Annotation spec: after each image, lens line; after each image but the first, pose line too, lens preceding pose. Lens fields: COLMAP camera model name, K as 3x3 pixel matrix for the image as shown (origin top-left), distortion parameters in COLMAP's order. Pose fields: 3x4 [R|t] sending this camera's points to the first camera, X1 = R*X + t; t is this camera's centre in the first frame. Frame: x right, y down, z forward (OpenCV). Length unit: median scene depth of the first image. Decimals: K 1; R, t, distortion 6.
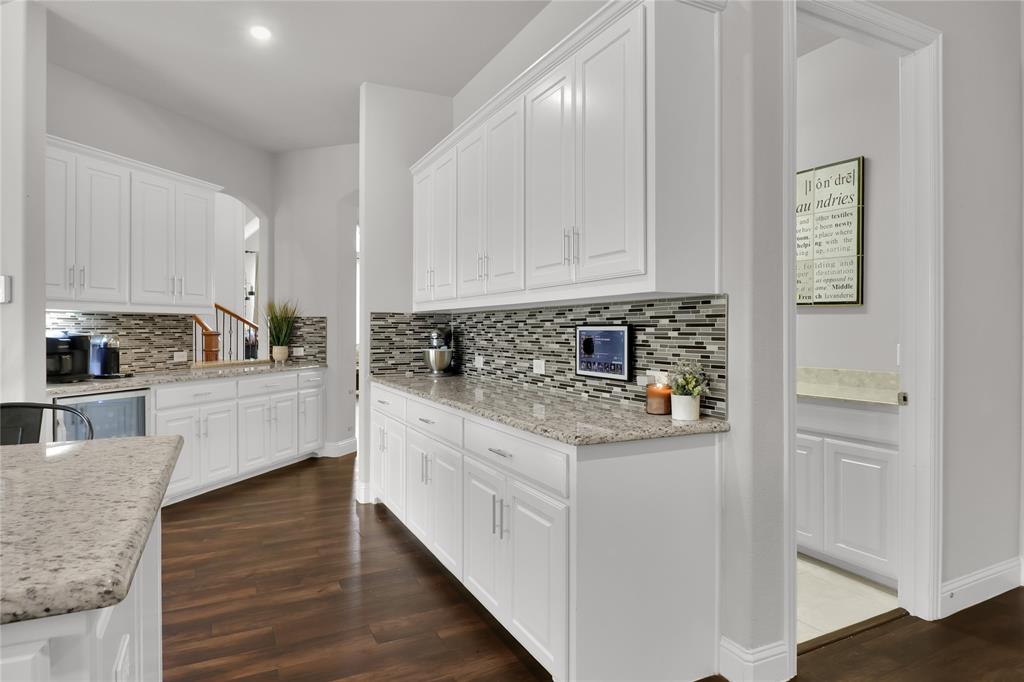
lens RADIAL K [[568.2, 0, 506.7], [0, 568.2, 332.4], [0, 0, 1]] dist [0.005907, 0.000451]
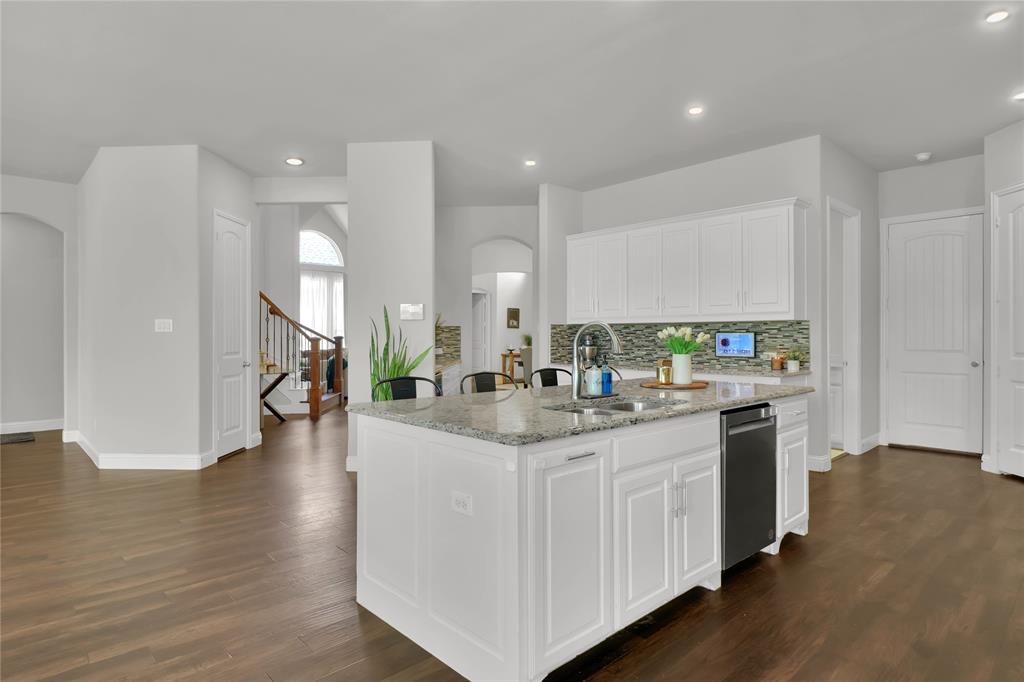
lens RADIAL K [[568.2, 0, 511.5], [0, 568.2, 337.0], [0, 0, 1]] dist [0.005907, 0.000451]
pose [[0.957222, -0.005245, 0.289306, -1.239771], [0.005424, 0.999985, 0.000181, -0.000679], [-0.289302, 0.001396, 0.957237, -0.805899]]
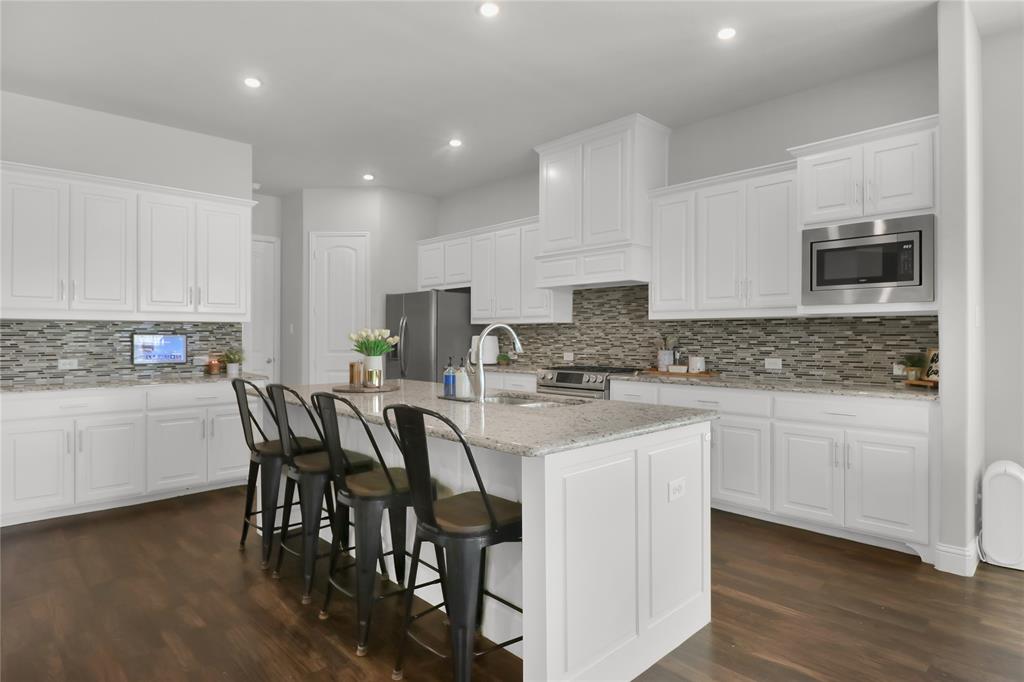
lens RADIAL K [[568.2, 0, 489.5], [0, 568.2, 336.9], [0, 0, 1]] dist [0.005907, 0.000451]
pose [[-0.278116, -0.001452, 0.960546, -1.828838], [0.004626, 0.999985, 0.002851, -0.005416], [-0.960536, 0.005236, -0.278105, 0.480916]]
